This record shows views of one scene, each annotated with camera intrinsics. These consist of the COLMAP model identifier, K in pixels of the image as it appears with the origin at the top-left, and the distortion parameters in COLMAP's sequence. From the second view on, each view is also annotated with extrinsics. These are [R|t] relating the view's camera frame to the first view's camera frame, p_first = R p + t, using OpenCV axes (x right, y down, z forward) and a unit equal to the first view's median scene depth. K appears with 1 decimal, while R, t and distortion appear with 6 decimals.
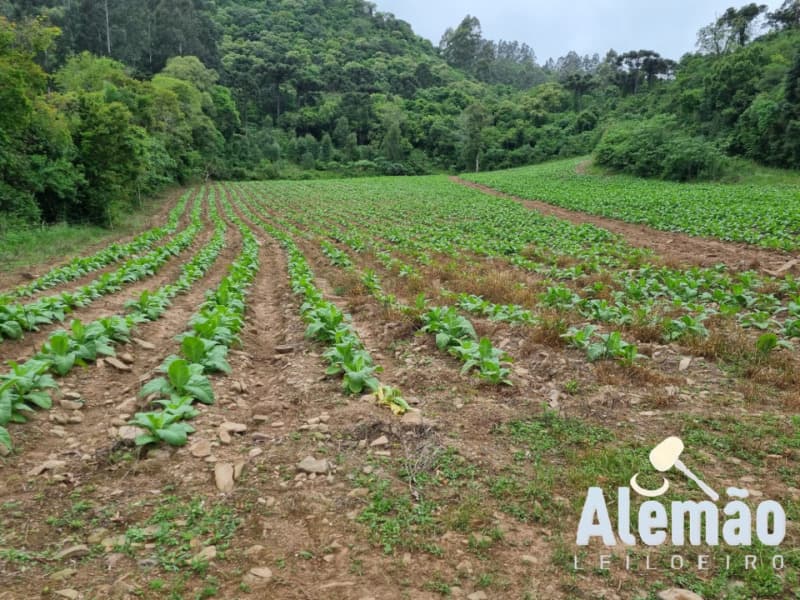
lens RADIAL K [[610.5, 0, 402.7], [0, 610.5, 304.5], [0, 0, 1]] dist [0.072568, -0.053840]
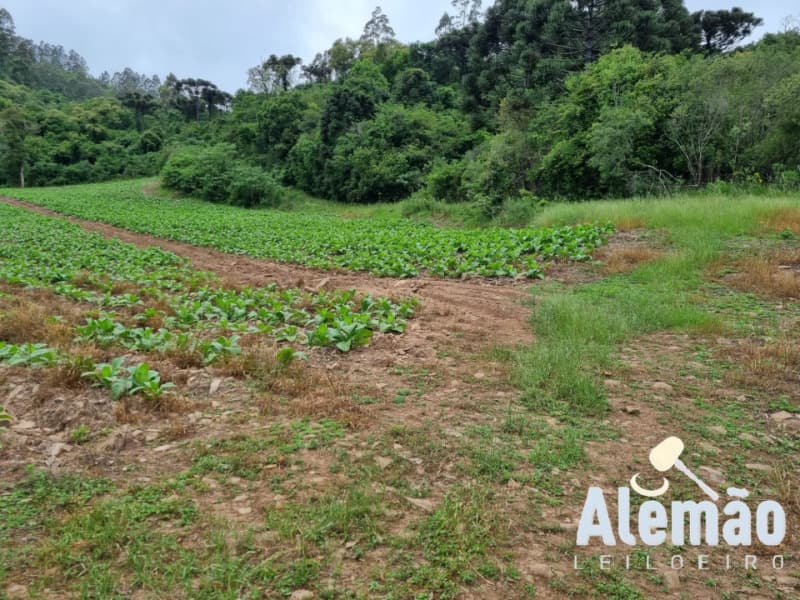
lens RADIAL K [[610.5, 0, 402.7], [0, 610.5, 304.5], [0, 0, 1]] dist [0.072568, -0.053840]
pose [[0.793341, -0.069715, 0.604773, 0.004859], [0.091836, 0.995758, -0.005685, -0.000120], [-0.601811, 0.060050, 0.796378, 0.000475]]
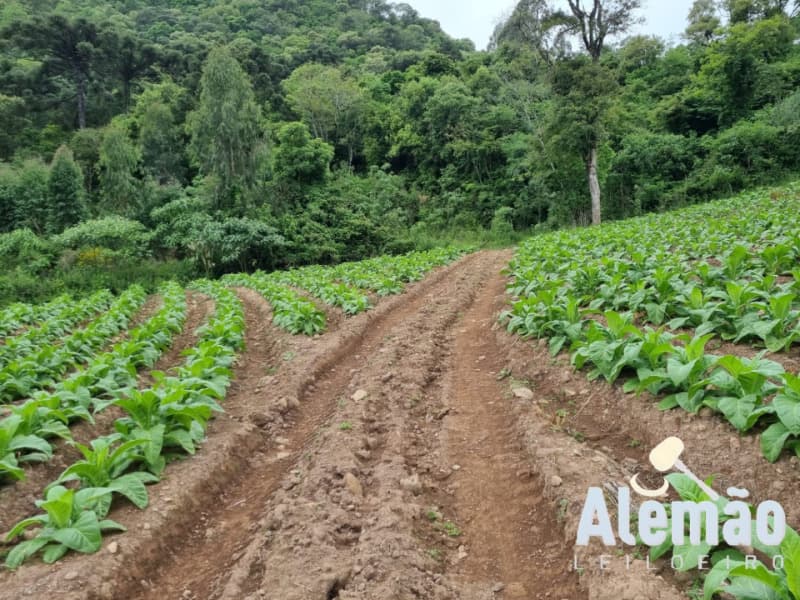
lens RADIAL K [[610.1, 0, 426.0], [0, 610.1, 311.5], [0, 0, 1]] dist [0.081968, -0.062155]
pose [[0.991153, -0.087860, -0.099481, 0.073612], [0.077507, 0.991601, -0.103542, -0.159109], [0.107743, 0.094916, 0.989638, 0.747390]]
